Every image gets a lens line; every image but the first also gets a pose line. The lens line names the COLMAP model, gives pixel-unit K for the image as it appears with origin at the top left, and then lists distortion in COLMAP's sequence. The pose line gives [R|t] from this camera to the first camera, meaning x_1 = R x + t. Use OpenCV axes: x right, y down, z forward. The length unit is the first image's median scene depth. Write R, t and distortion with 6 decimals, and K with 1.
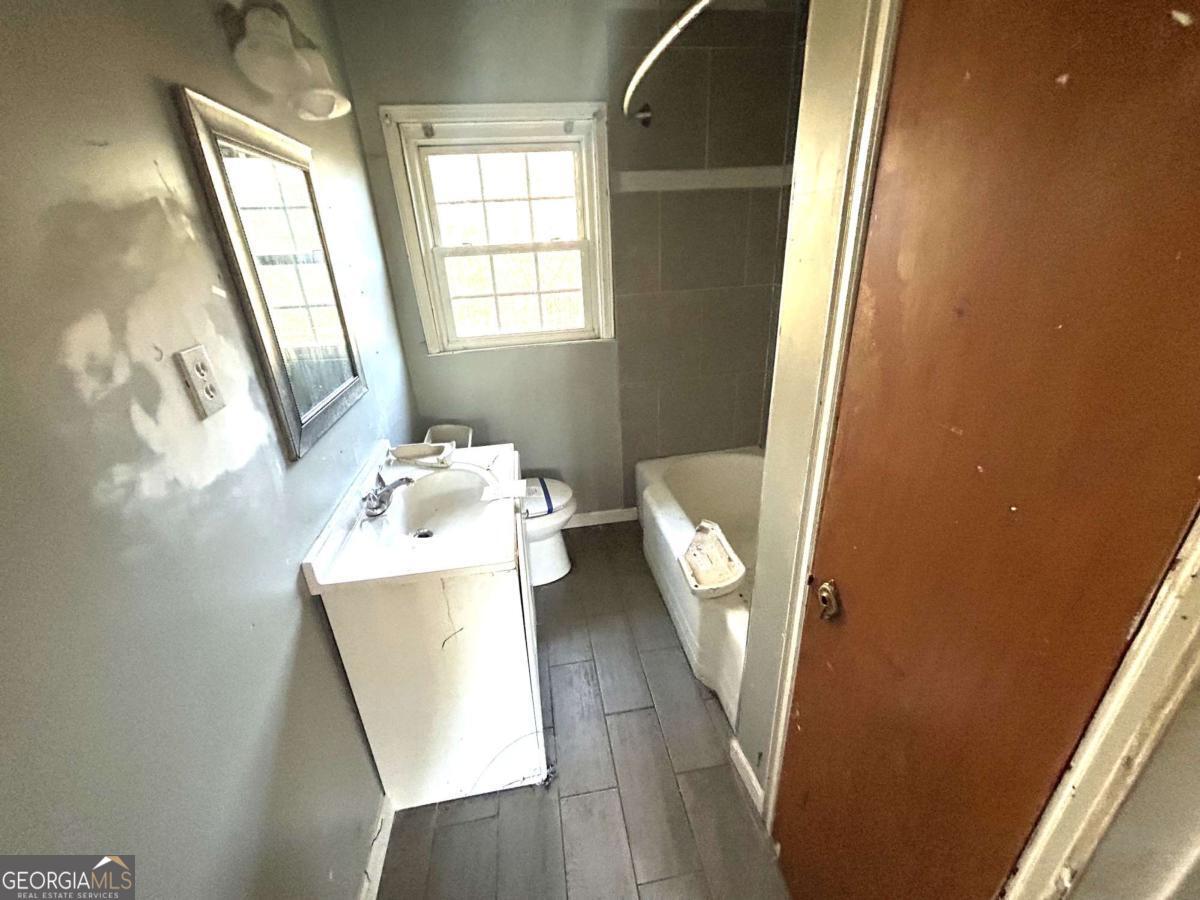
lens RADIAL K [[477.4, 0, 599.0], [0, 477.4, 449.8], [0, 0, 1]] dist [-0.001349, 0.000130]
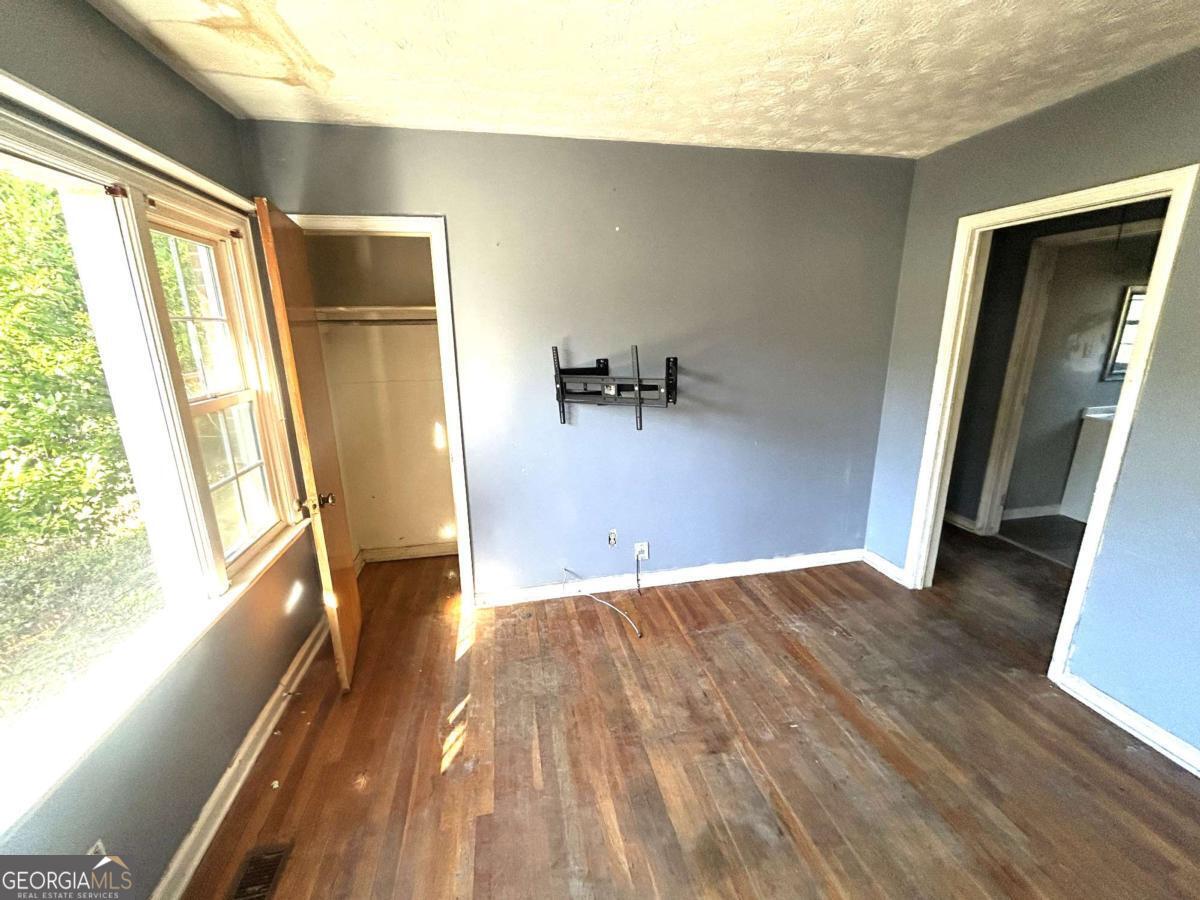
lens RADIAL K [[477.4, 0, 594.3], [0, 477.4, 448.3], [0, 0, 1]] dist [-0.001349, 0.000130]
pose [[0.050452, 0.297126, -0.953505, 3.919355], [-0.380585, 0.888403, 0.256701, 1.461115], [0.923369, 0.349939, 0.157903, -4.139519]]
